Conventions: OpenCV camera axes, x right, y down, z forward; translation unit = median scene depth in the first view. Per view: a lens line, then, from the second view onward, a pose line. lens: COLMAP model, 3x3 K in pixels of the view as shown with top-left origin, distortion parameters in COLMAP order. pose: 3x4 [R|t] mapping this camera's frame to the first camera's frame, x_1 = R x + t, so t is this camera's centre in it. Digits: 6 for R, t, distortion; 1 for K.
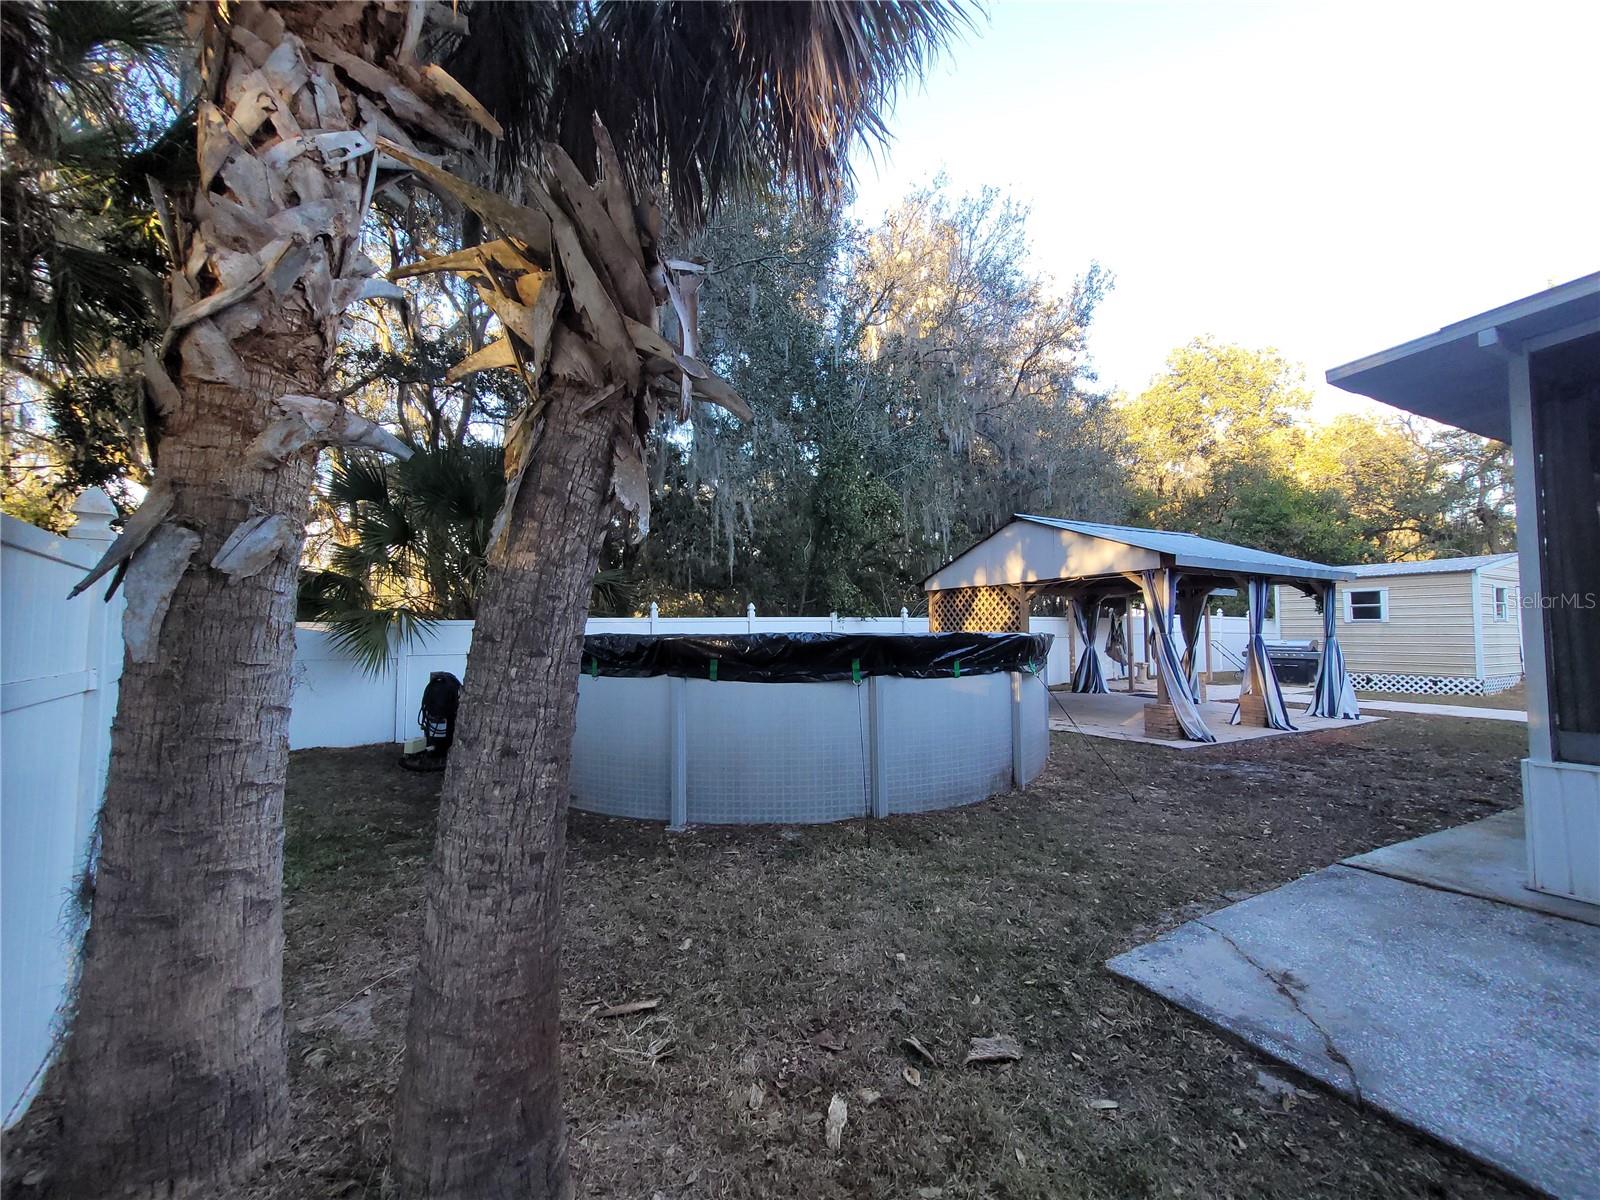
lens RADIAL K [[631.2, 0, 800.0], [0, 631.2, 600.0], [0, 0, 1]] dist [0.000069, 0.000119]
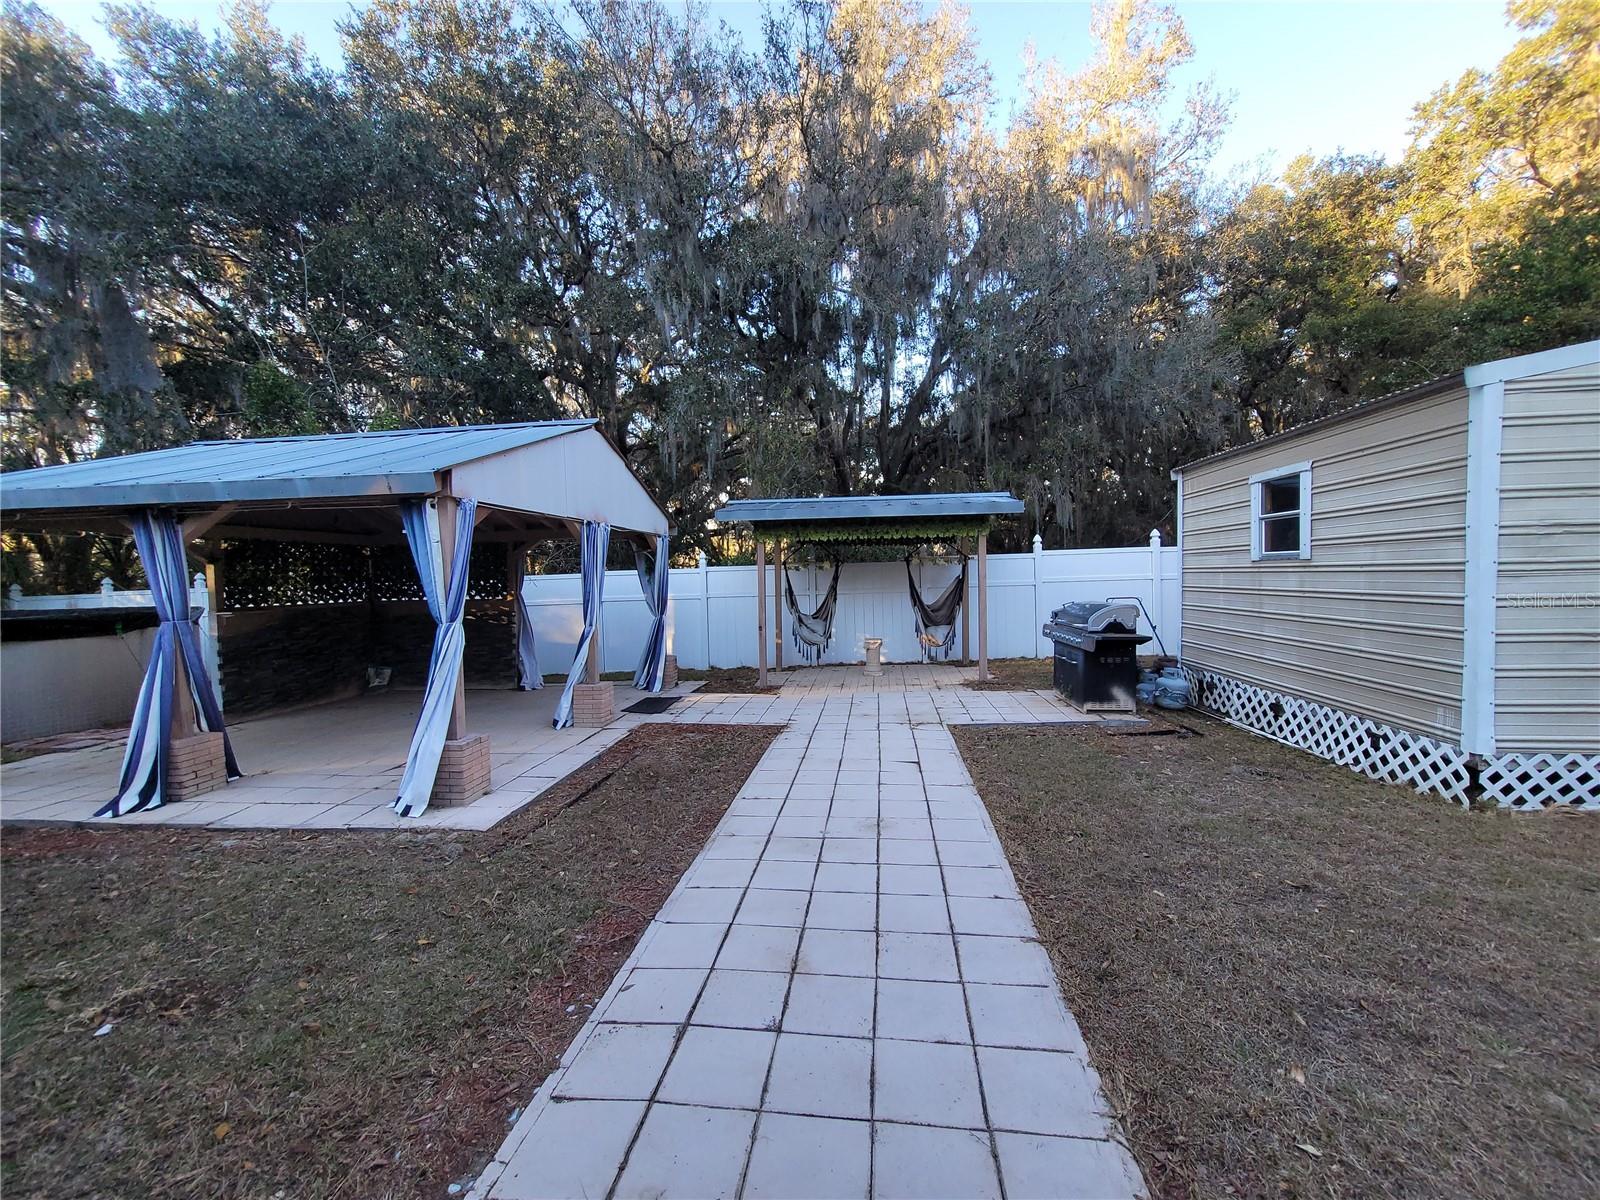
lens RADIAL K [[631.2, 0, 800.0], [0, 631.2, 600.0], [0, 0, 1]] dist [0.000069, 0.000119]
pose [[0.805632, 0.000831, -0.592416, 0.950539], [0.059340, 0.994857, 0.082093, 0.012603], [0.589437, -0.101291, 0.801439, 0.559528]]
